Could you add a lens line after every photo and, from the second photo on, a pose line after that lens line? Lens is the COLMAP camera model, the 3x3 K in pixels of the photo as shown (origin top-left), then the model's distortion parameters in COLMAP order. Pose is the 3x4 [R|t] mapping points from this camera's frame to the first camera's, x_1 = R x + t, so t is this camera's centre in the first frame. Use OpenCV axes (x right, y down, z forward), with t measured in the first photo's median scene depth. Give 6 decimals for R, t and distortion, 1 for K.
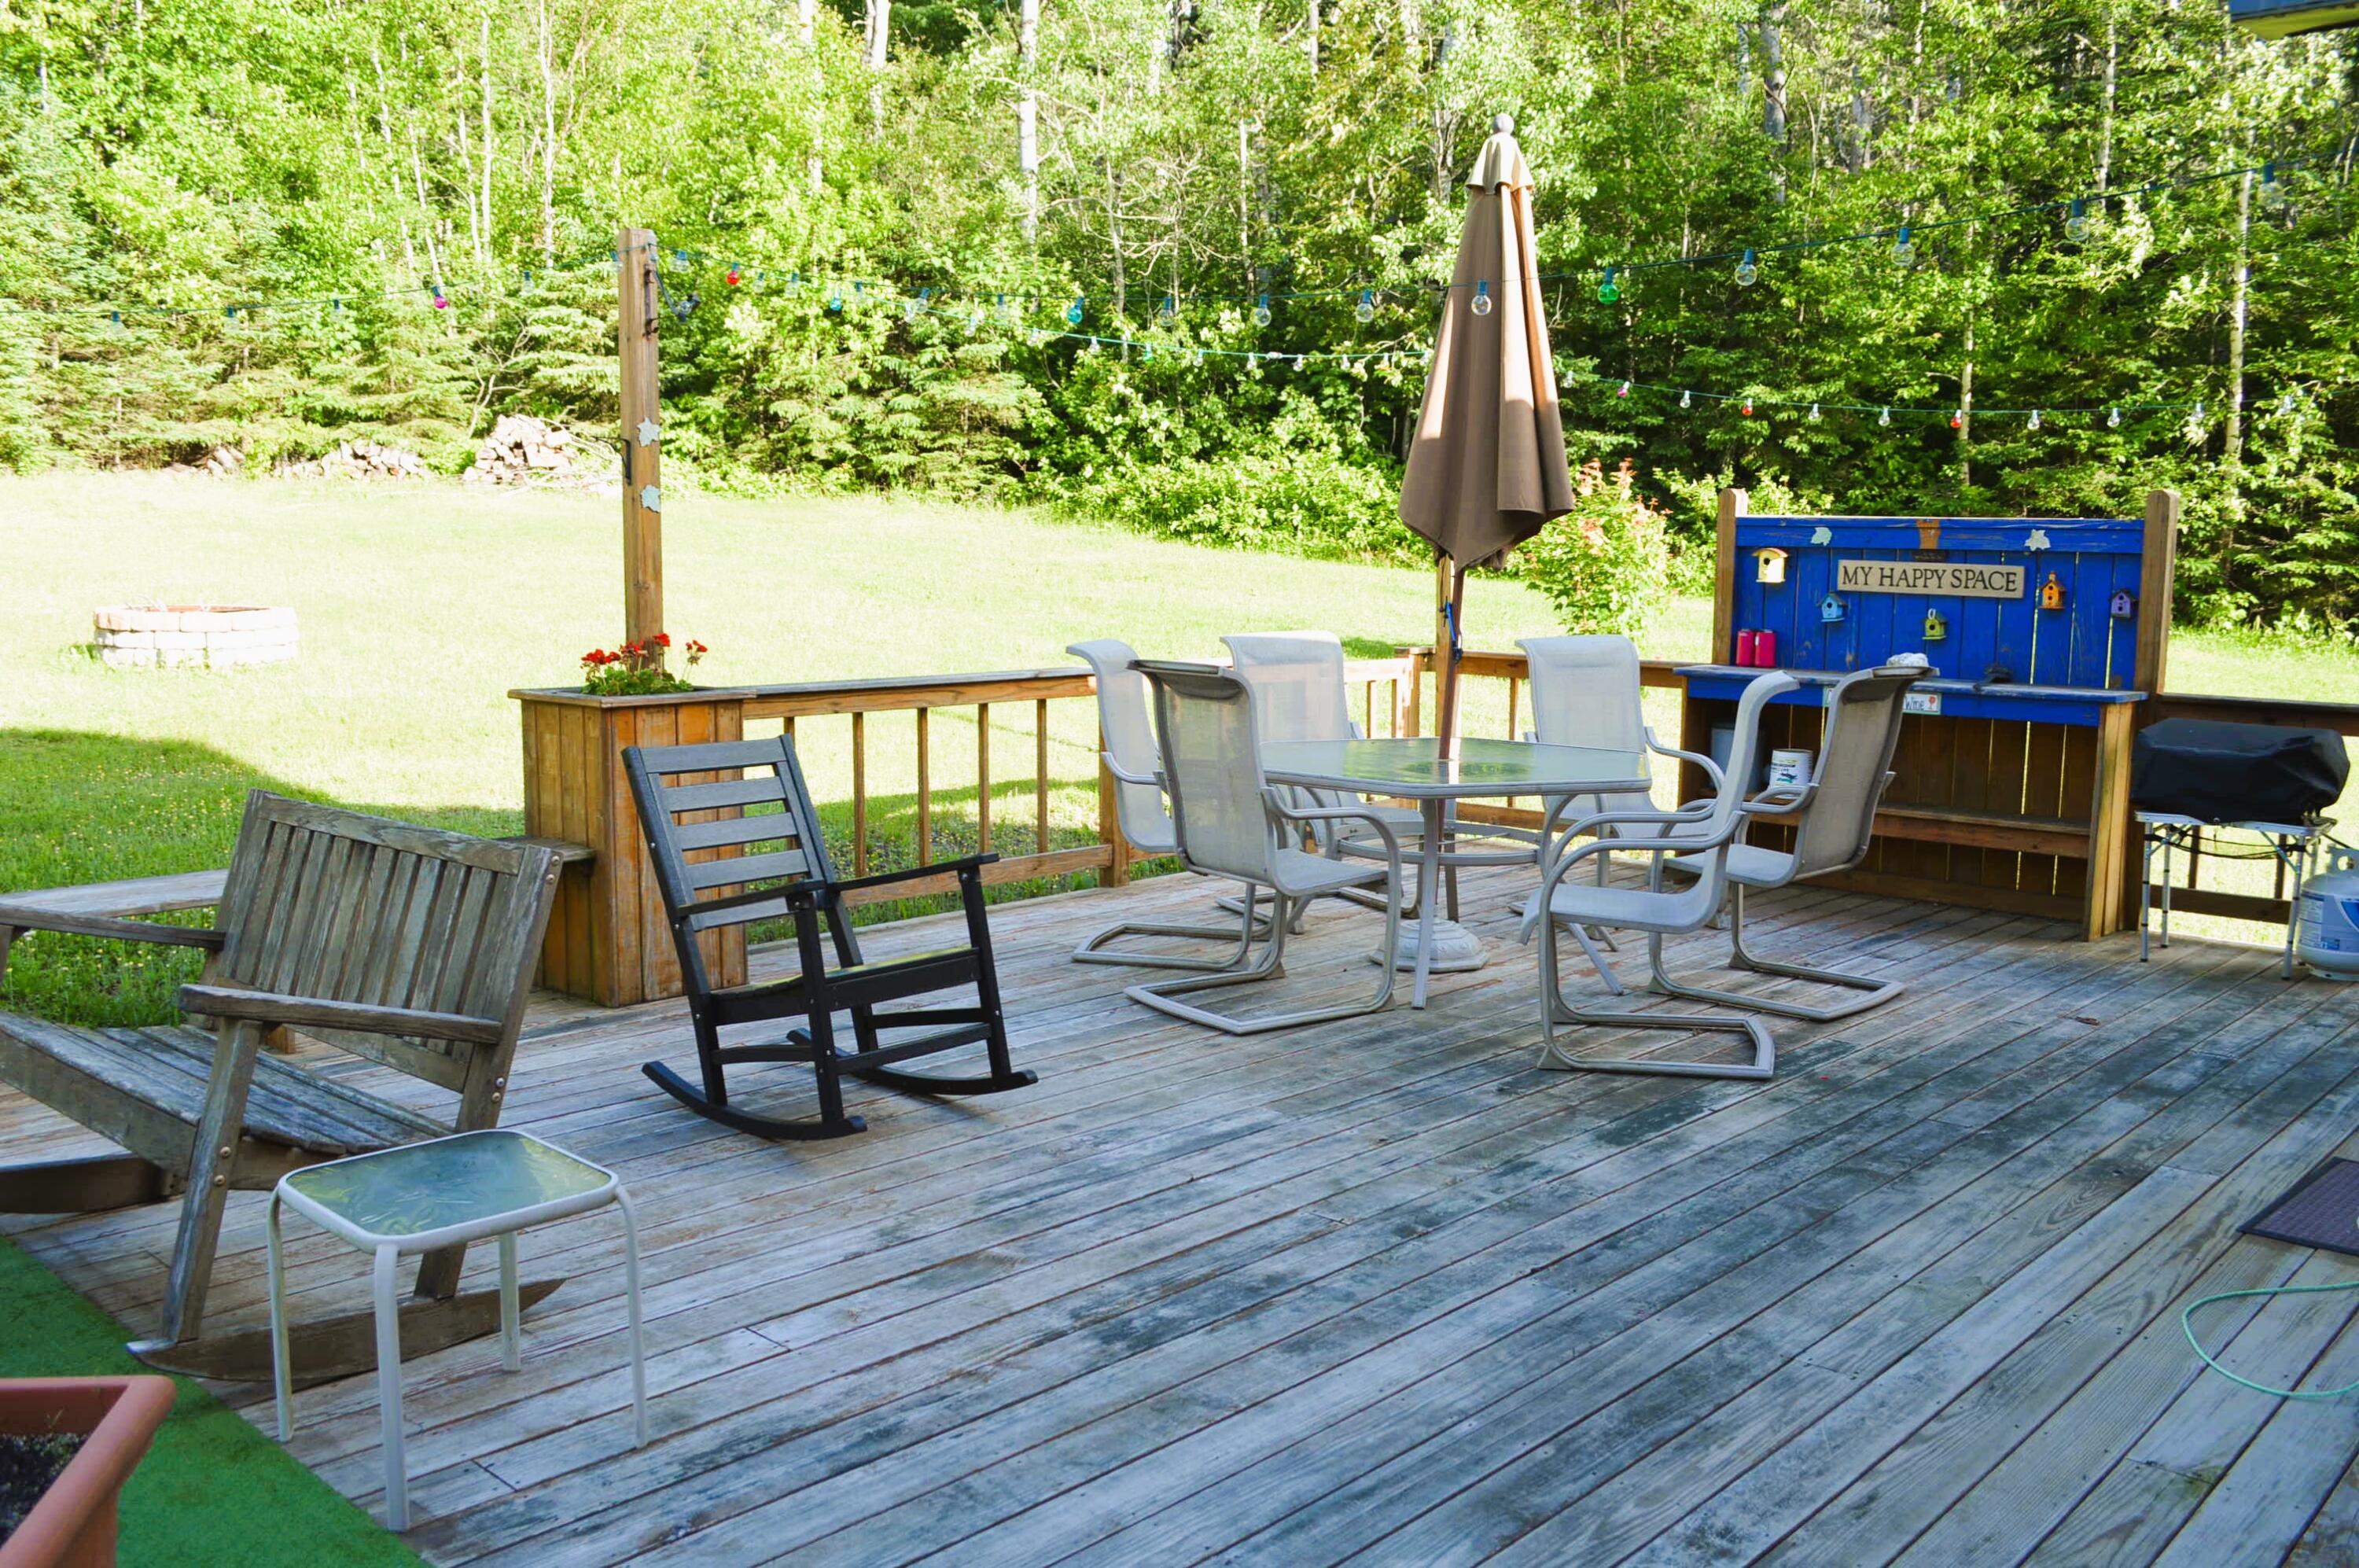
lens RADIAL K [[1987.1, 0, 1179.5], [0, 1987.1, 784.0], [0, 0, 1]] dist [-0.081932, 0.016052]
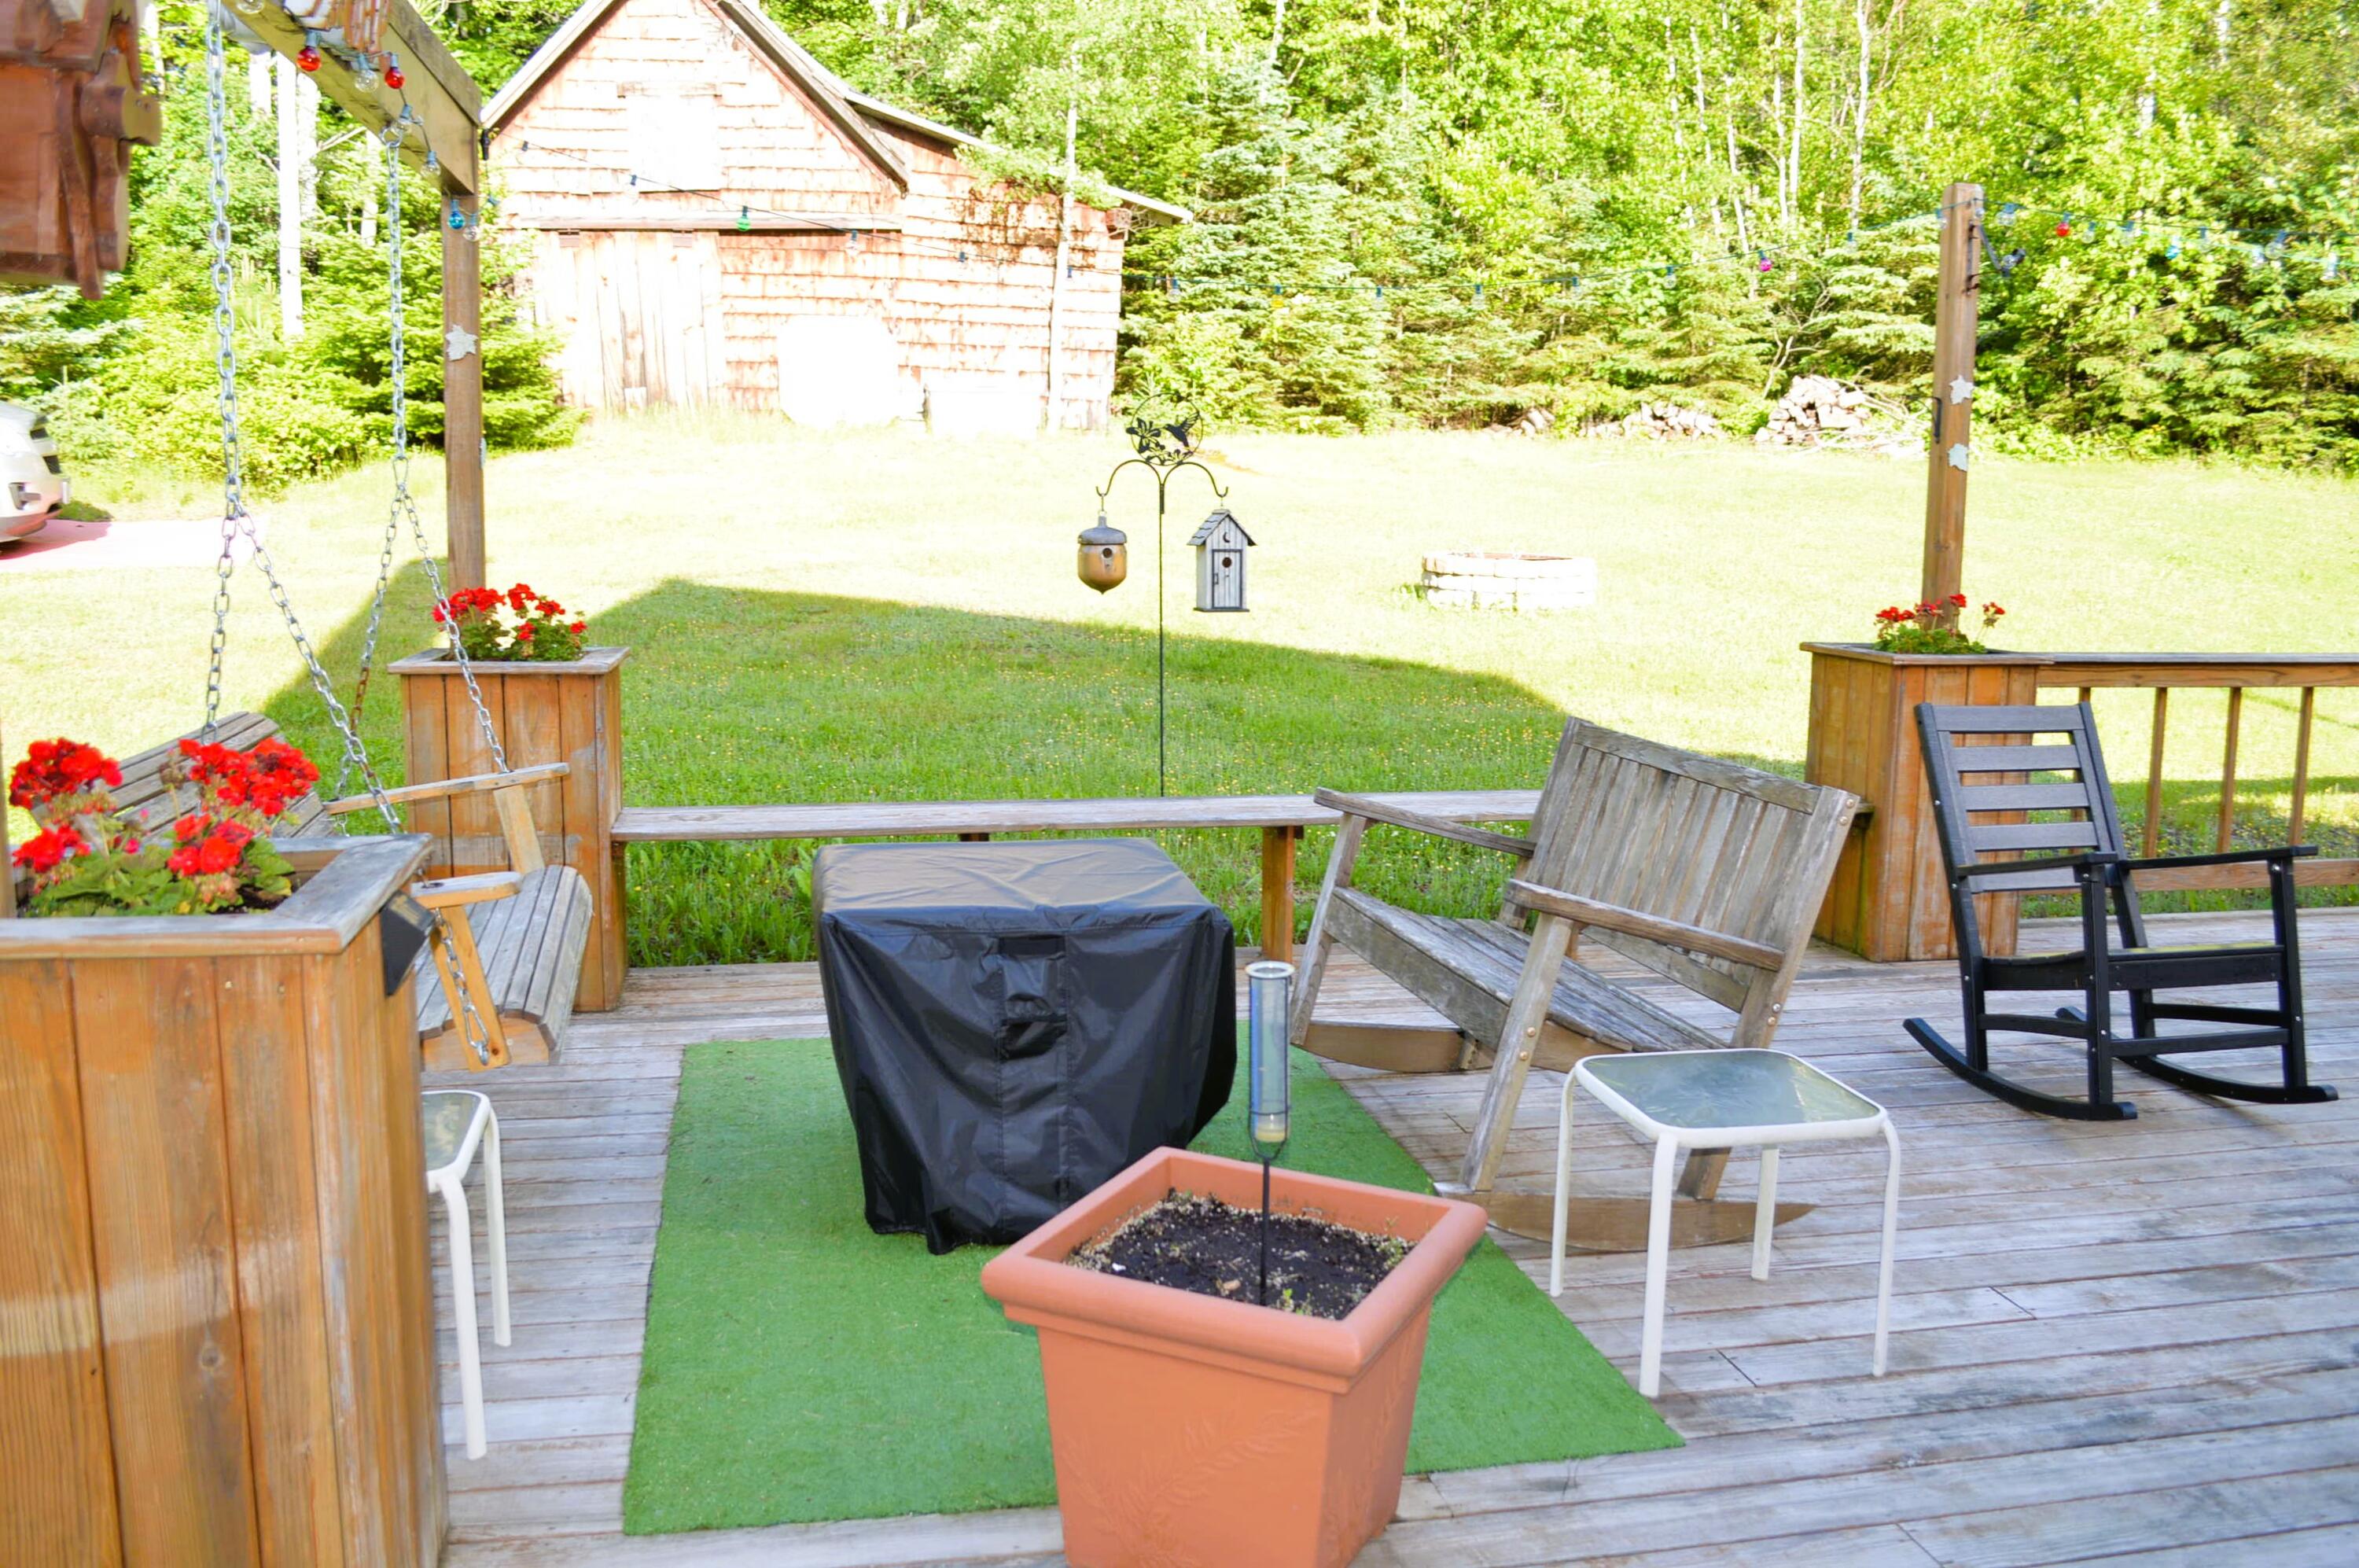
lens RADIAL K [[1987.1, 0, 1179.5], [0, 1987.1, 784.0], [0, 0, 1]] dist [-0.081932, 0.016052]
pose [[0.811599, 0.088421, -0.577485, -0.004404], [-0.077381, 0.996041, 0.043756, 0.007387], [0.579068, 0.009174, 0.815228, -0.032028]]
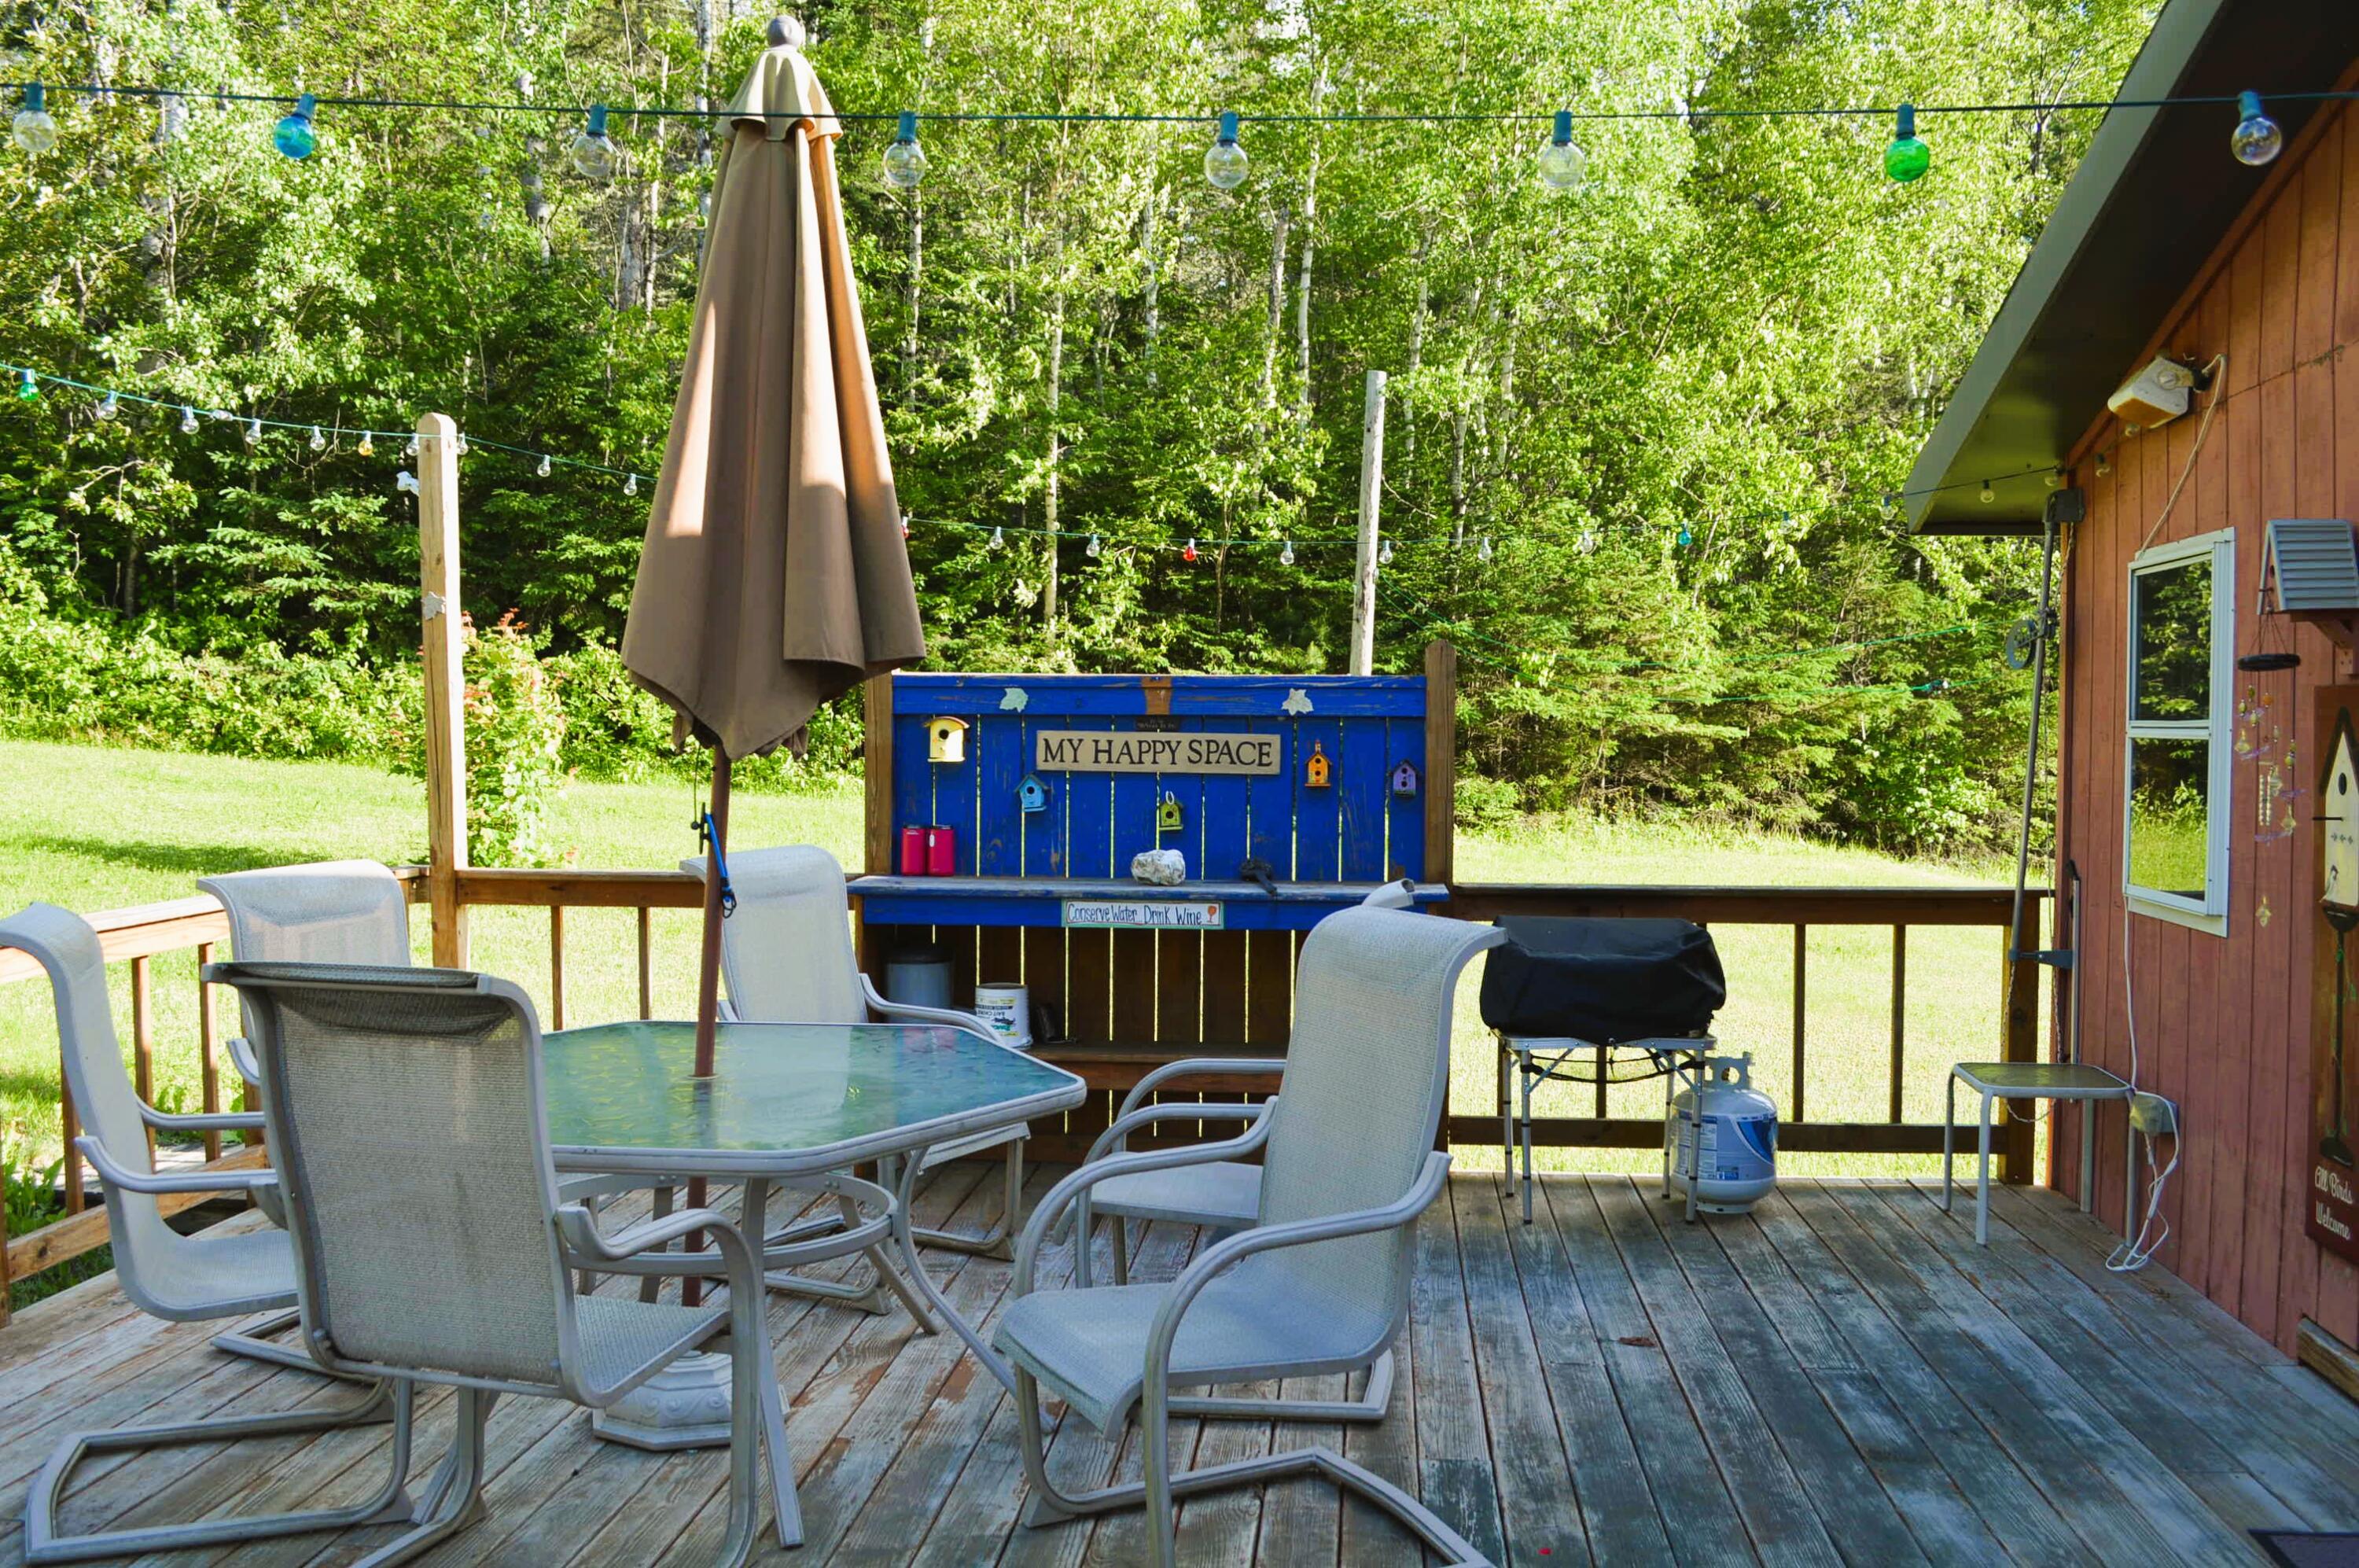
lens RADIAL K [[2001.5, 0, 1177.8], [0, 2001.5, 790.8], [0, 0, 1]] dist [-0.072422, 0.004911]
pose [[0.796912, -0.030091, 0.603346, -0.025519], [0.079330, 0.995322, -0.055140, -0.012297], [-0.598864, 0.091805, 0.795571, 0.099283]]
